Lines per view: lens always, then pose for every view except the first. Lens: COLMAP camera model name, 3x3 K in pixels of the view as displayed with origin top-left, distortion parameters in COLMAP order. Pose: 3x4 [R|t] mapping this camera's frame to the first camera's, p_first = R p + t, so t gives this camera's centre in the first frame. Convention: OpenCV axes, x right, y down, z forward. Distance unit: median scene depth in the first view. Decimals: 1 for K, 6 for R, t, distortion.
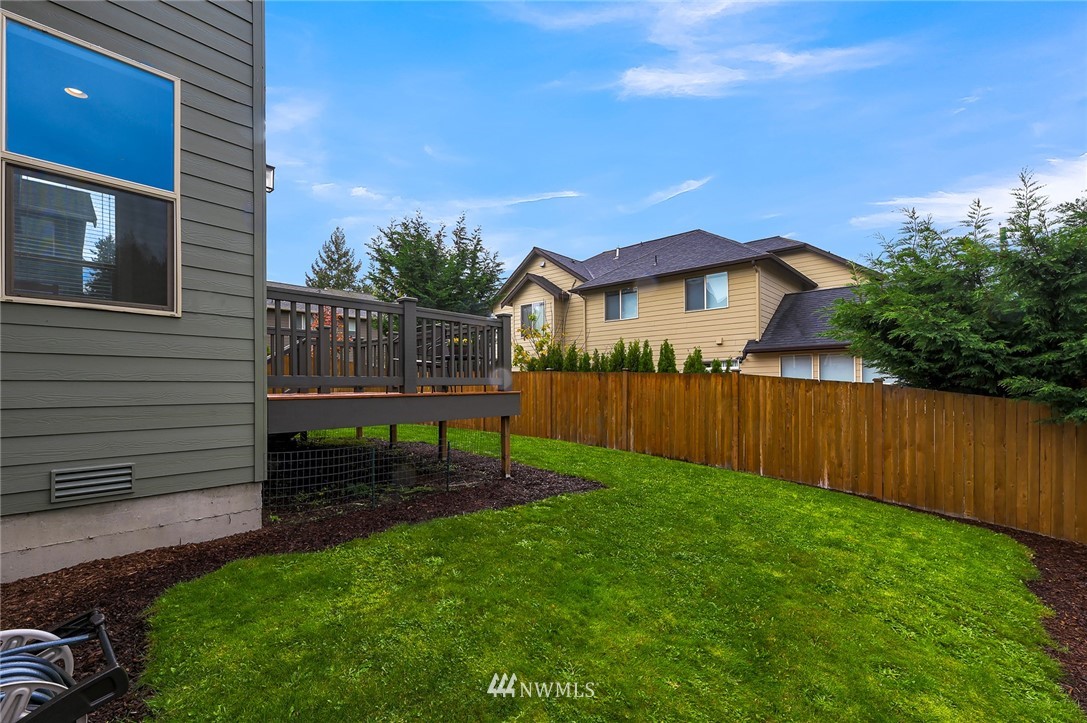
lens RADIAL K [[454.0, 0, 542.1], [0, 454.0, 379.9], [0, 0, 1]] dist [-0.003877, -0.000029]
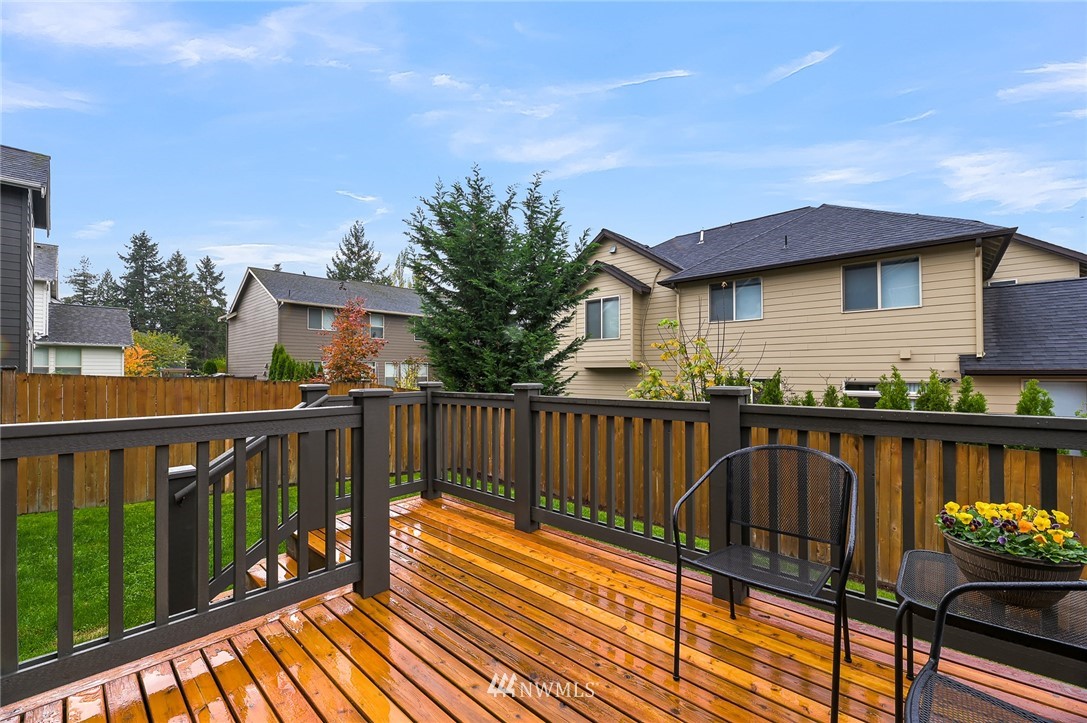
lens RADIAL K [[436.7, 0, 540.5], [0, 436.7, 364.8], [0, 0, 1]] dist [-0.004650, -0.000054]
pose [[0.999728, 0.003730, -0.023002, -0.147798], [-0.003920, 0.999959, -0.008203, -0.057798], [0.022971, 0.008291, 0.999702, 0.292820]]
